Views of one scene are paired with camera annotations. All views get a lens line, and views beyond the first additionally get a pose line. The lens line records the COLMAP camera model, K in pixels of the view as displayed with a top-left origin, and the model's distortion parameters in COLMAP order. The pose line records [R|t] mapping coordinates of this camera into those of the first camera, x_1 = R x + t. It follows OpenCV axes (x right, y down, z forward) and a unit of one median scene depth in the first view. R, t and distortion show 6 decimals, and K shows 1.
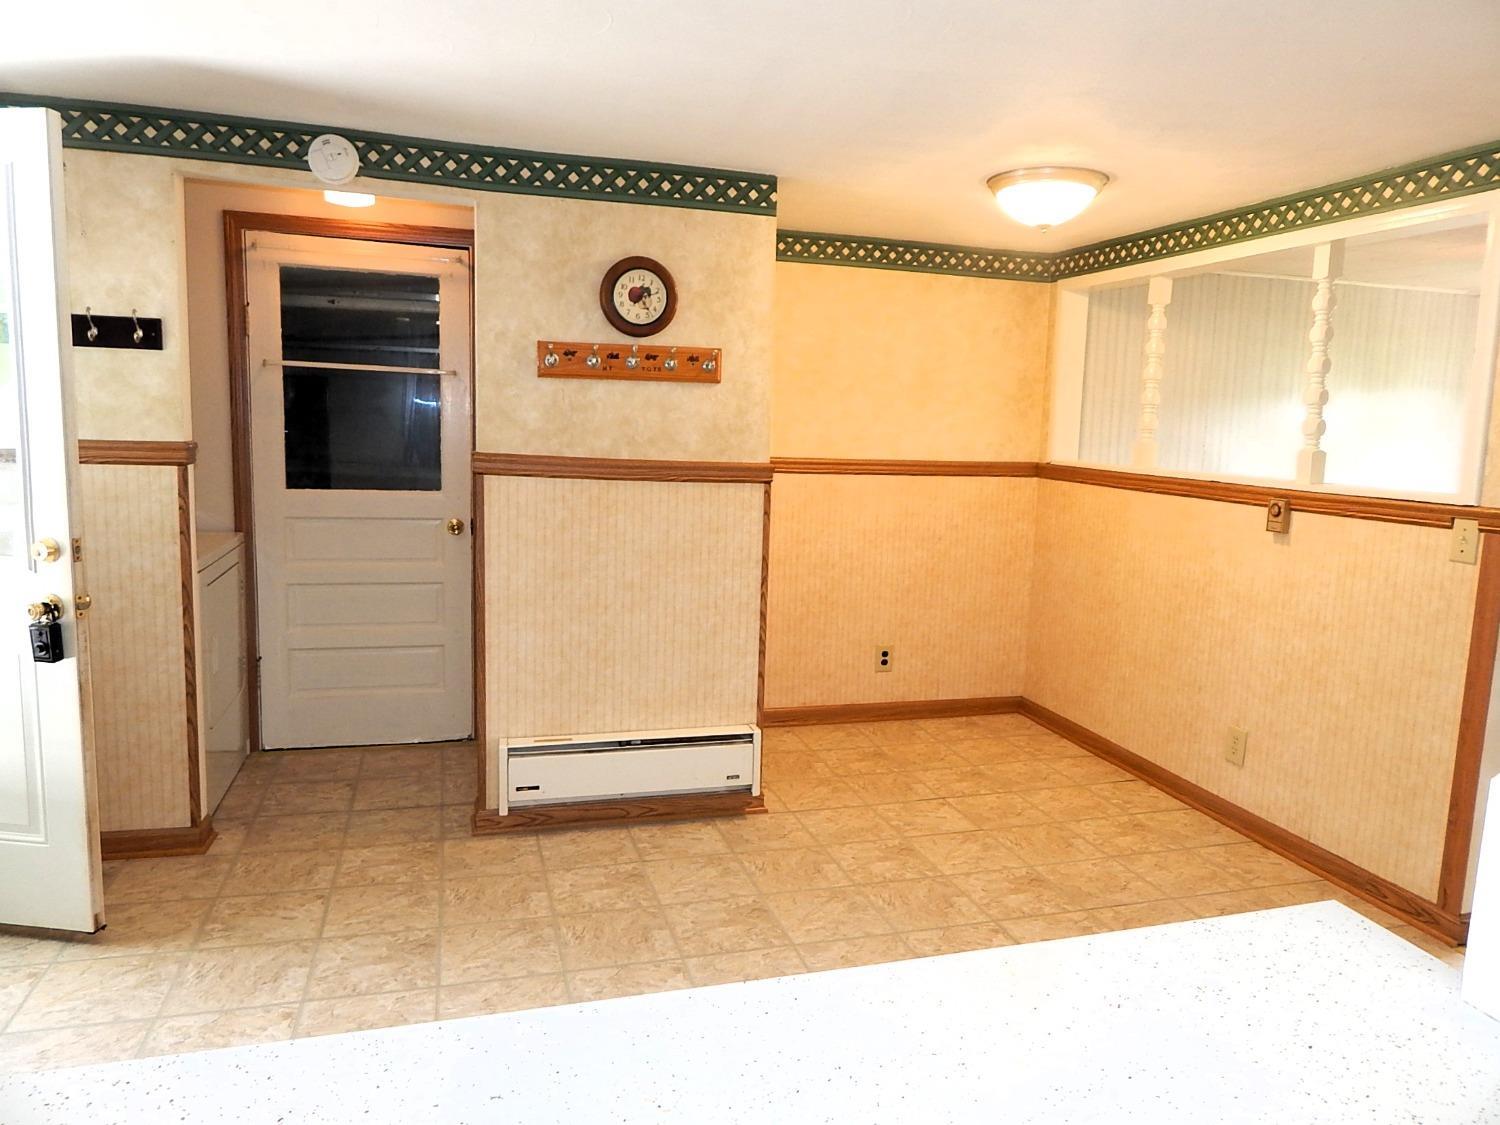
lens RADIAL K [[968.1, 0, 751.6], [0, 968.1, 555.5], [0, 0, 1]] dist [-0.016617, -0.000737]
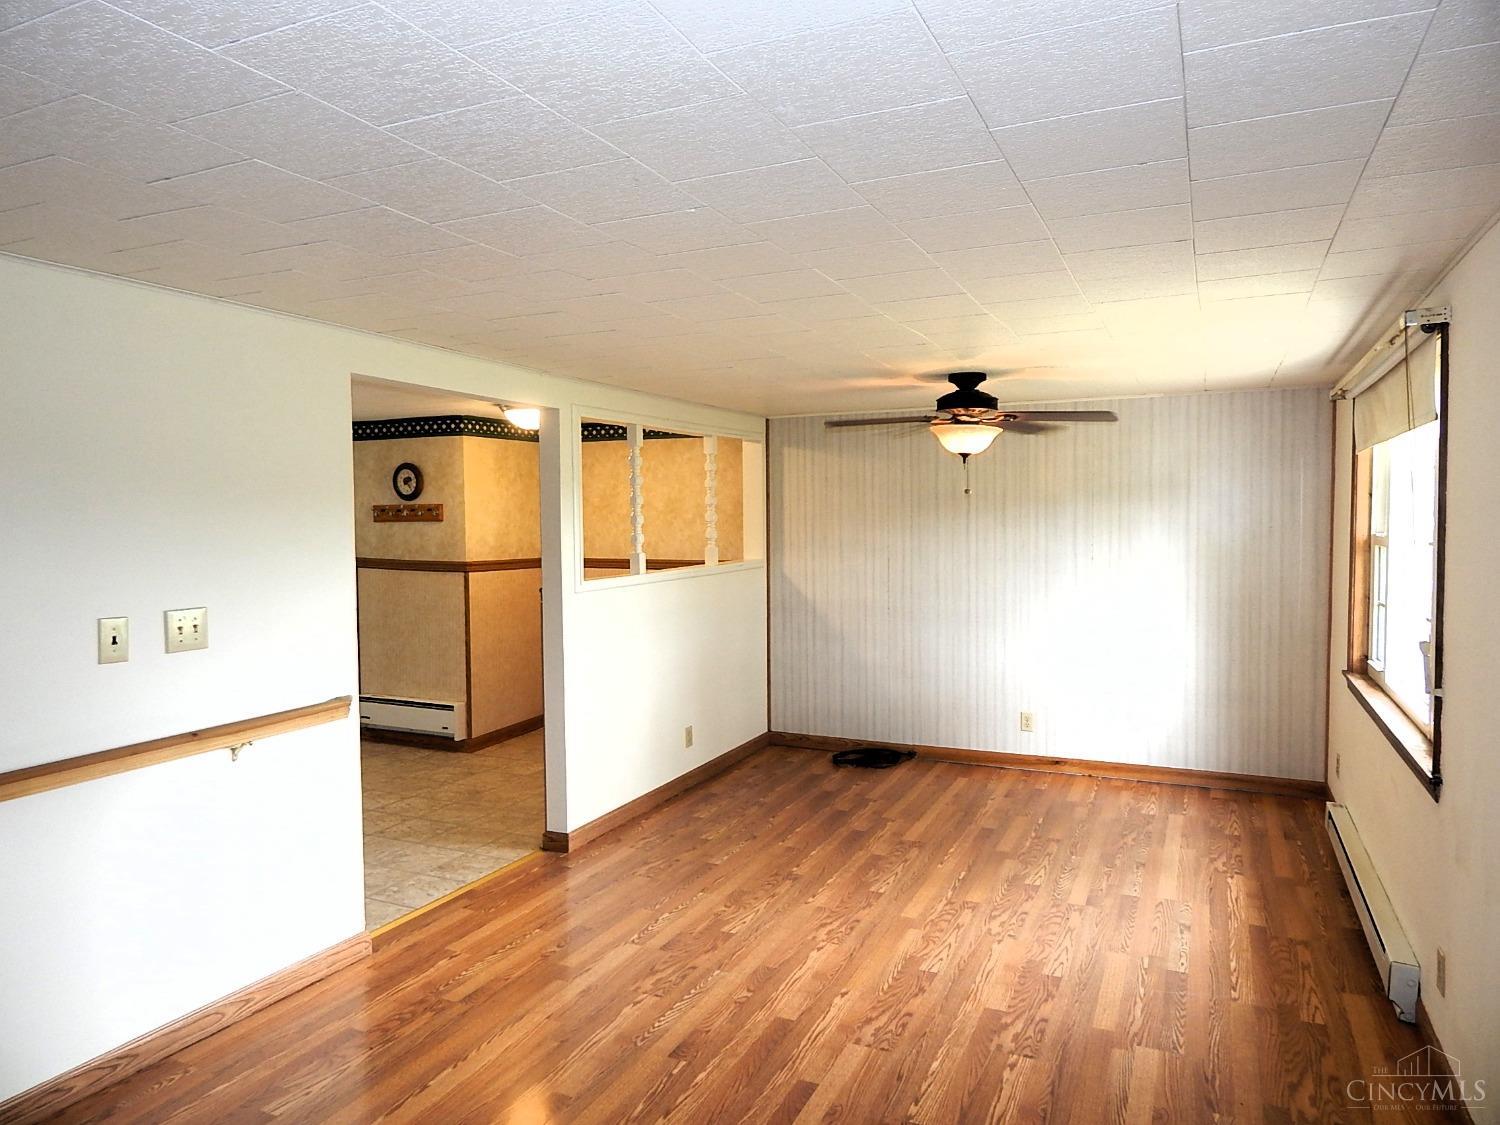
lens RADIAL K [[968.1, 0, 753.8], [0, 968.1, 564.5], [0, 0, 1]] dist [-0.016617, -0.000737]
pose [[0.759135, -0.001296, -0.650932, 1.743531], [-0.063950, 0.995012, -0.076561, 0.019089], [0.647784, 0.099747, 0.755266, -0.062397]]
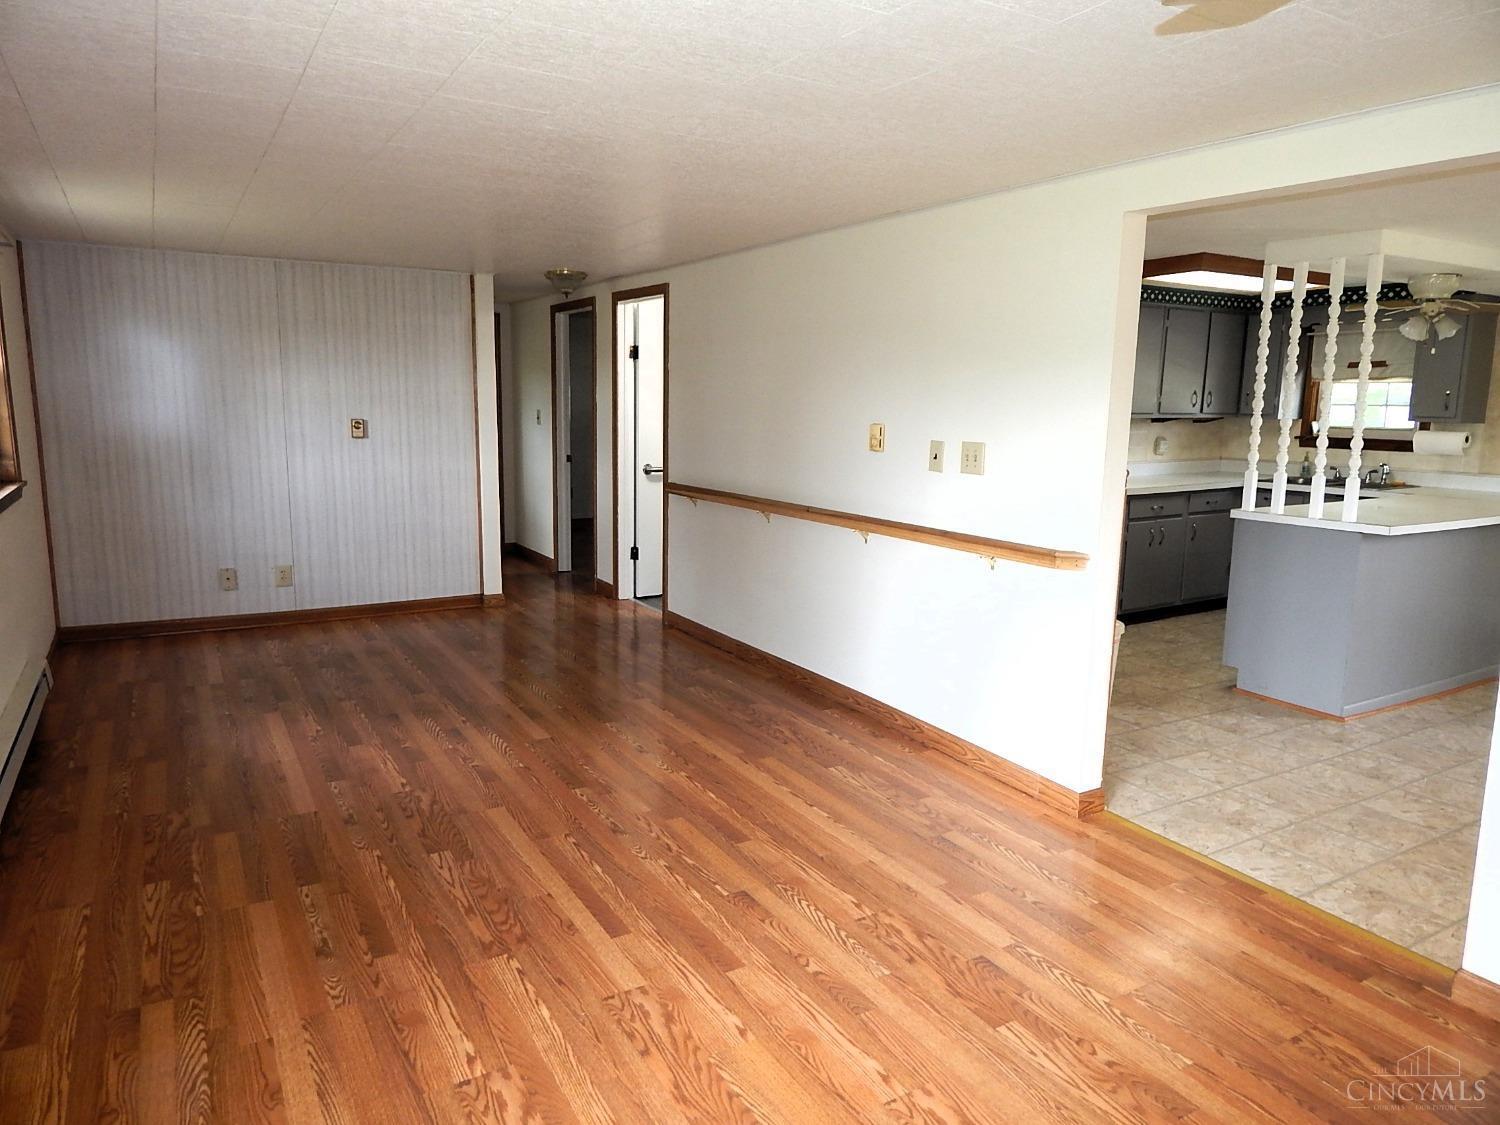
lens RADIAL K [[968.1, 0, 745.2], [0, 968.1, 558.4], [0, 0, 1]] dist [-0.016617, -0.000737]
pose [[-0.962336, -0.002487, -0.271853, 1.150917], [-0.085338, 0.952180, 0.293378, -0.263164], [0.258123, 0.305528, -0.916529, 2.095019]]
